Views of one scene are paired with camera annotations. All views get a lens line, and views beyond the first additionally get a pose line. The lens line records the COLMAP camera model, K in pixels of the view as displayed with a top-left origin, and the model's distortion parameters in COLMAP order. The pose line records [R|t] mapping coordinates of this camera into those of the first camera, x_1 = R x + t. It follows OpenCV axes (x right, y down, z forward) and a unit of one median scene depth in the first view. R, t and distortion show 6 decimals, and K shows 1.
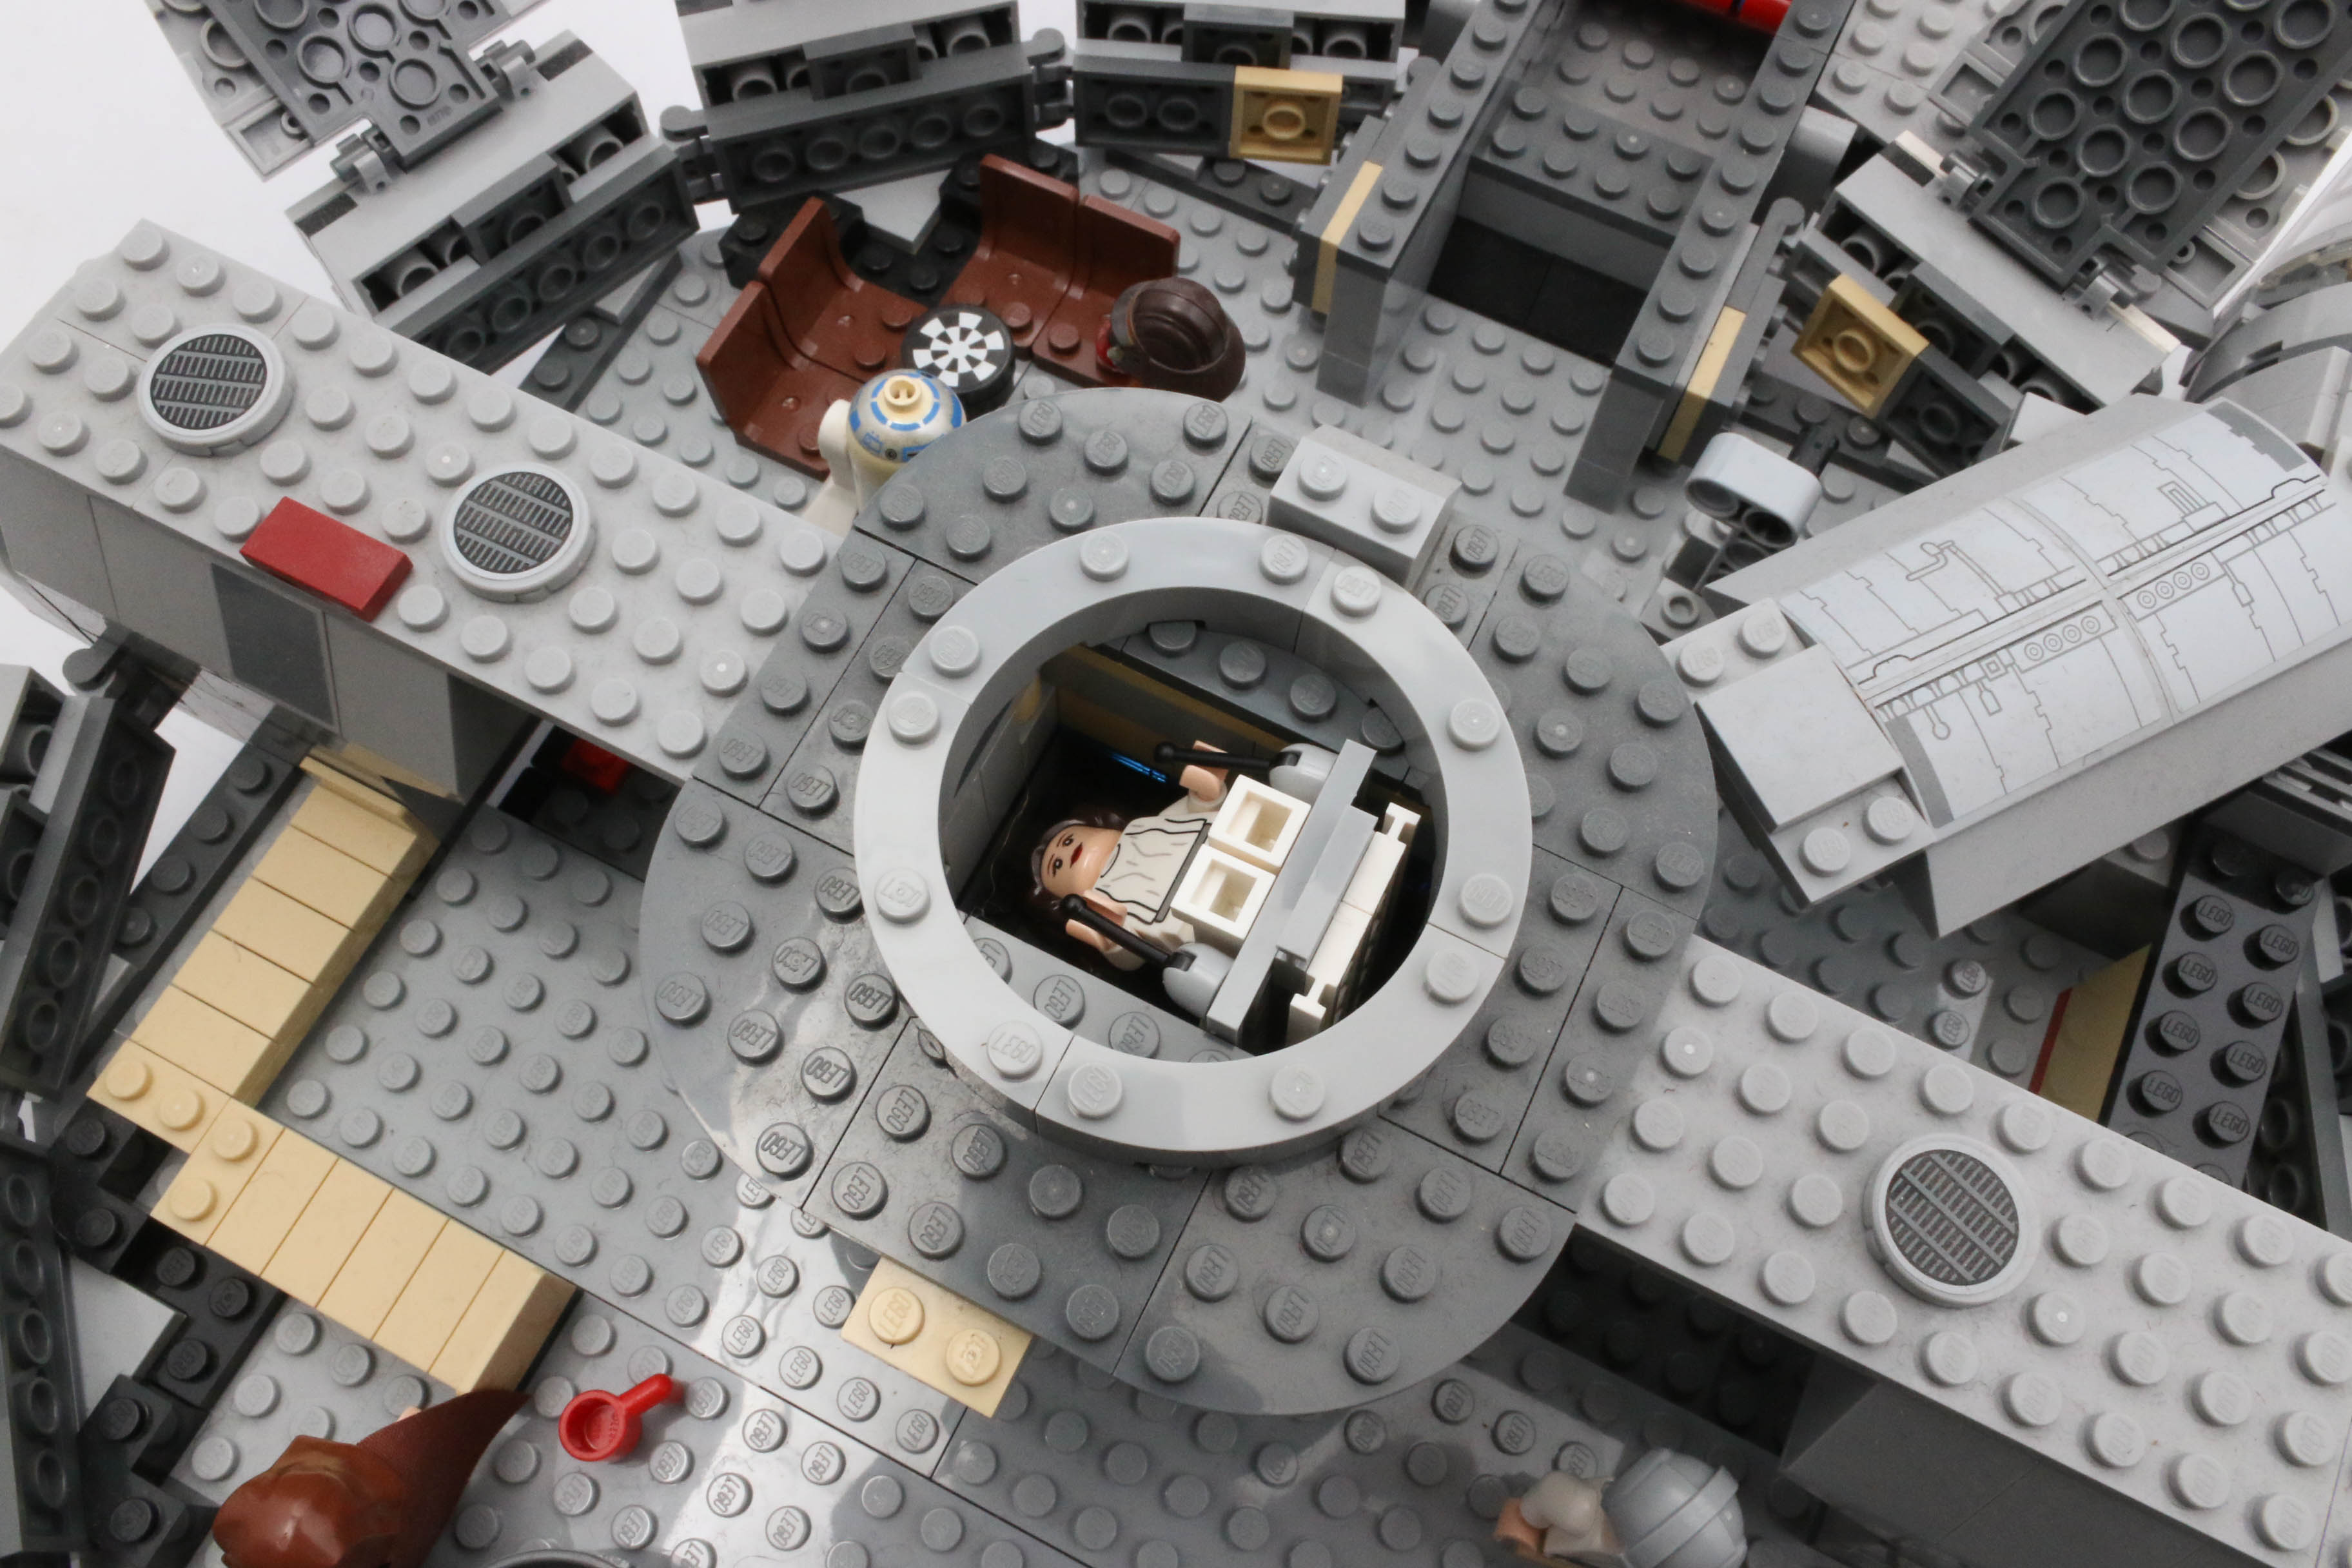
lens RADIAL K [[1900.7, 0, 1176.0], [0, 1900.7, 784.0], [0, 0, 1]] dist [-0.057770, -0.002957]
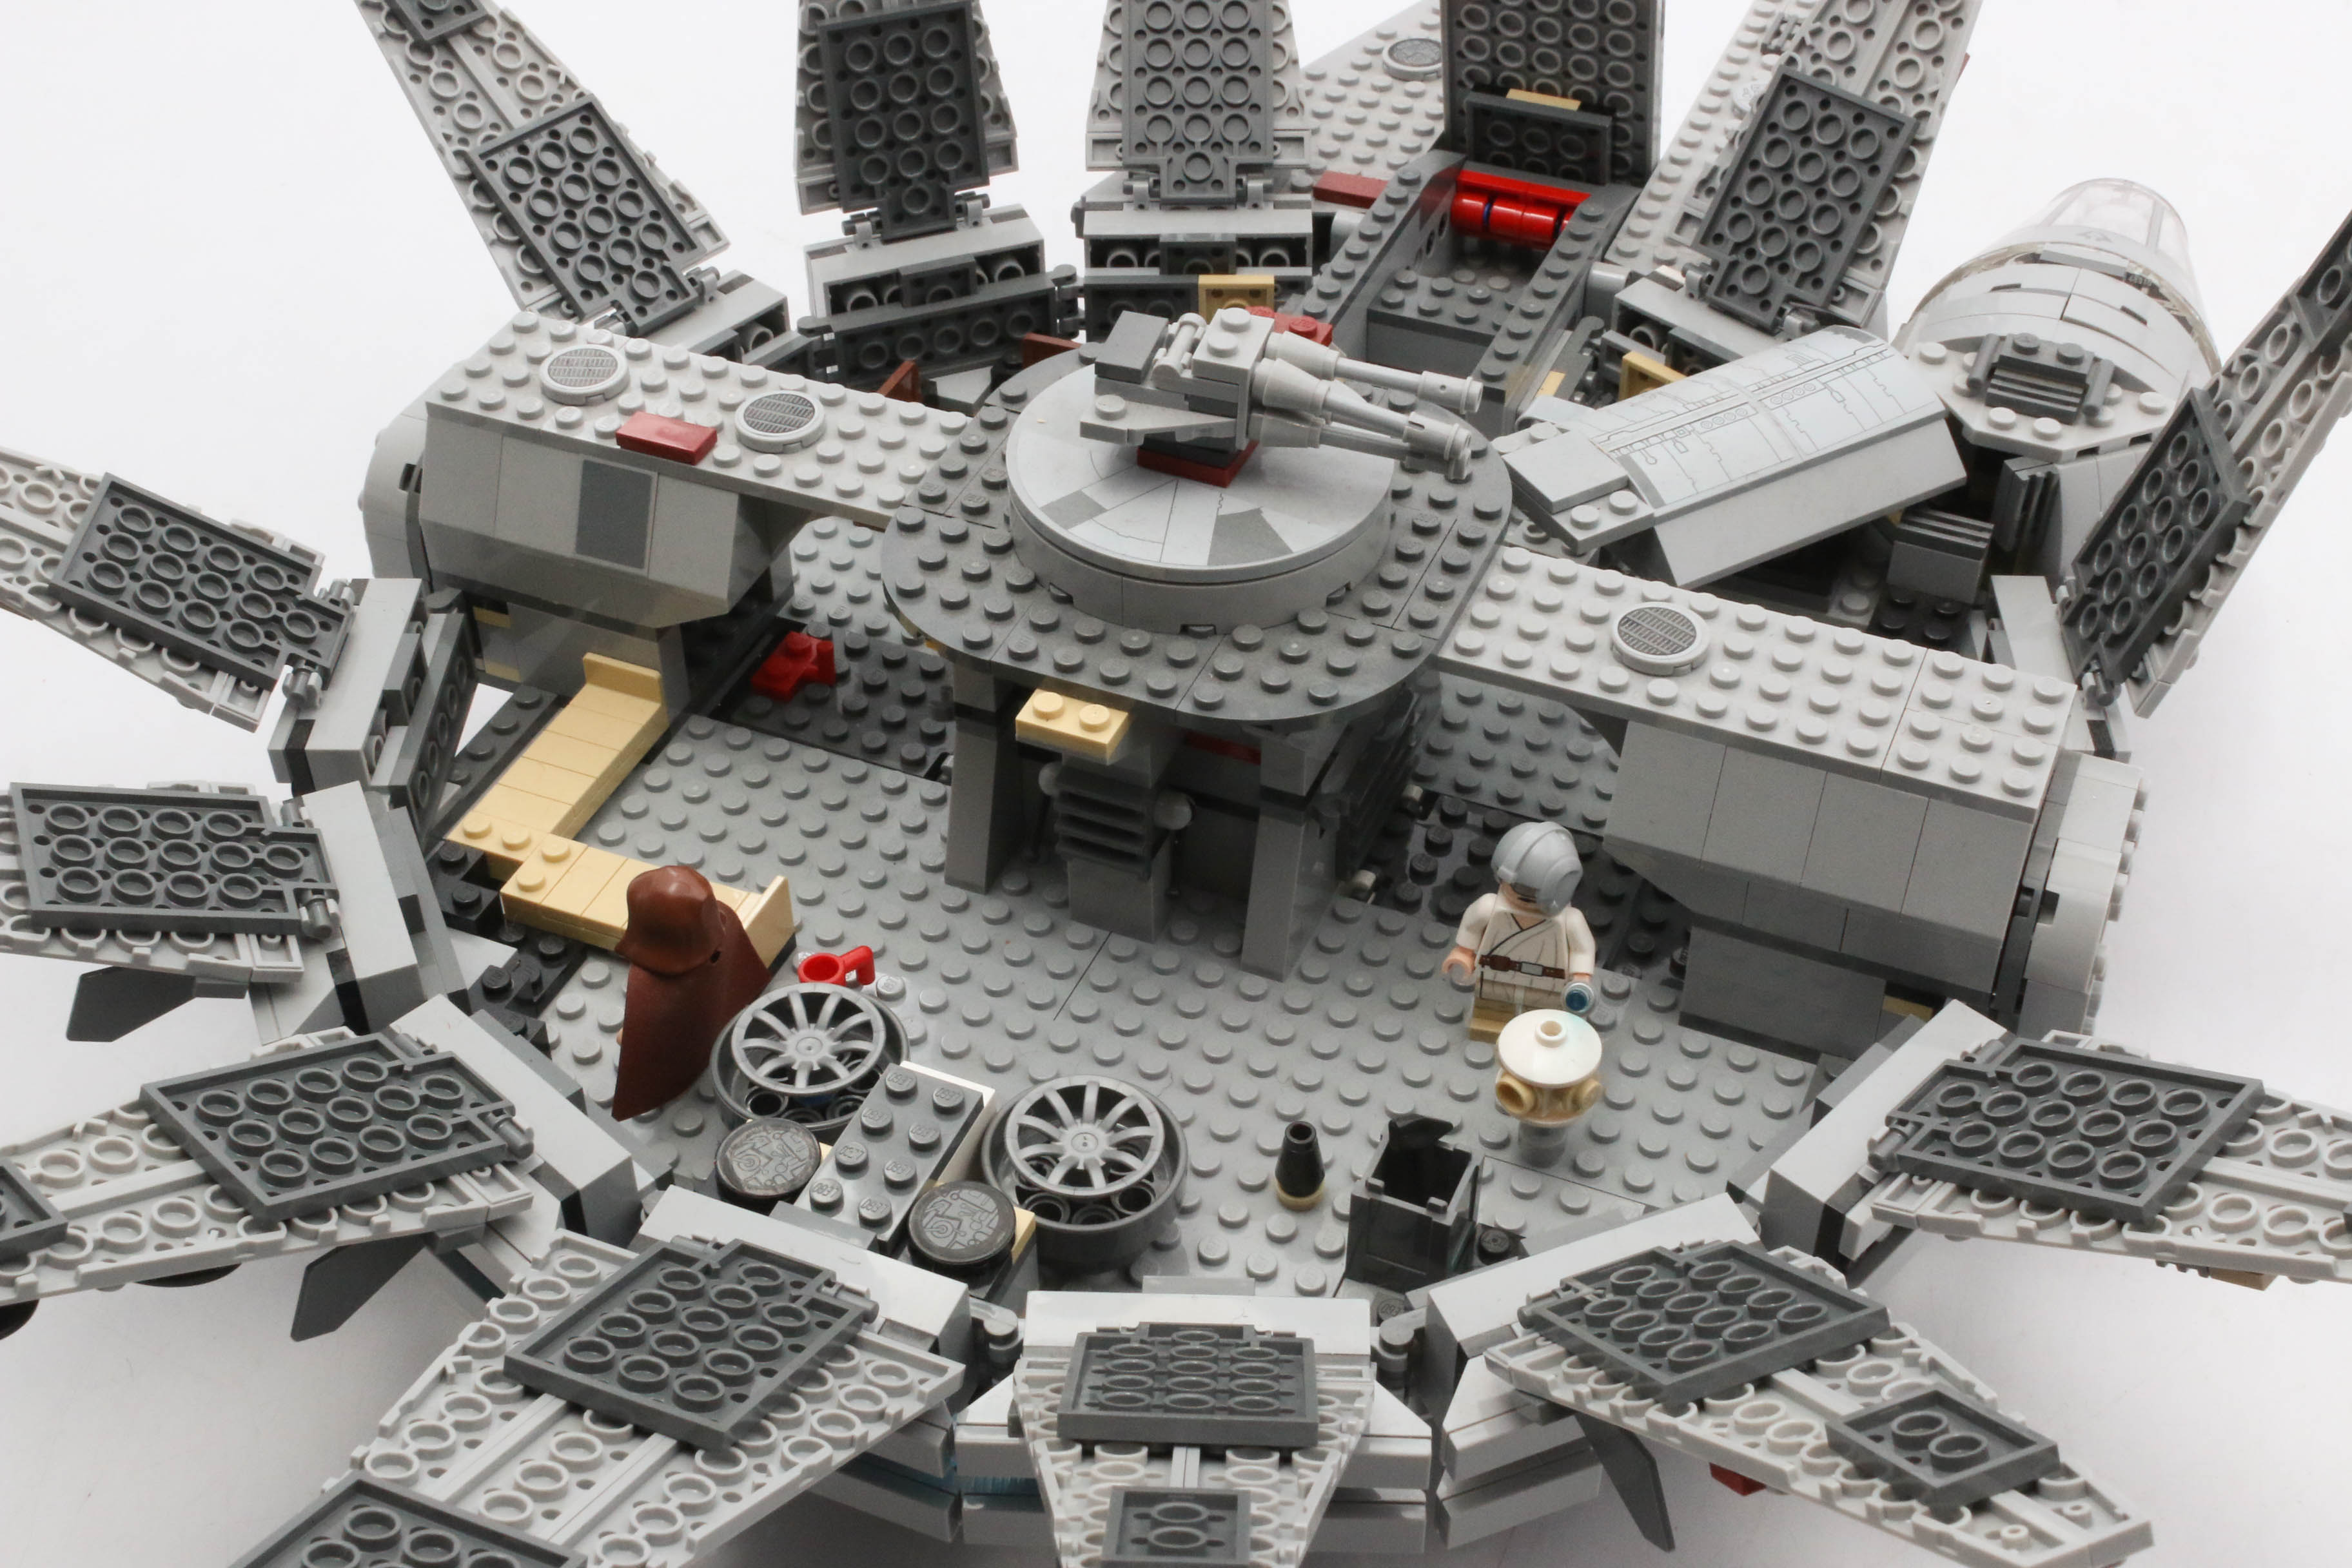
lens RADIAL K [[3262.0, 0, 1176.0], [0, 3262.0, 784.0], [0, 0, 1]] dist [-0.292897, 0.010373]
pose [[0.997602, -0.066785, 0.018192, -0.059879], [0.067876, 0.892343, -0.446226, 1.138810], [0.013568, 0.446390, 0.894735, -1.096682]]
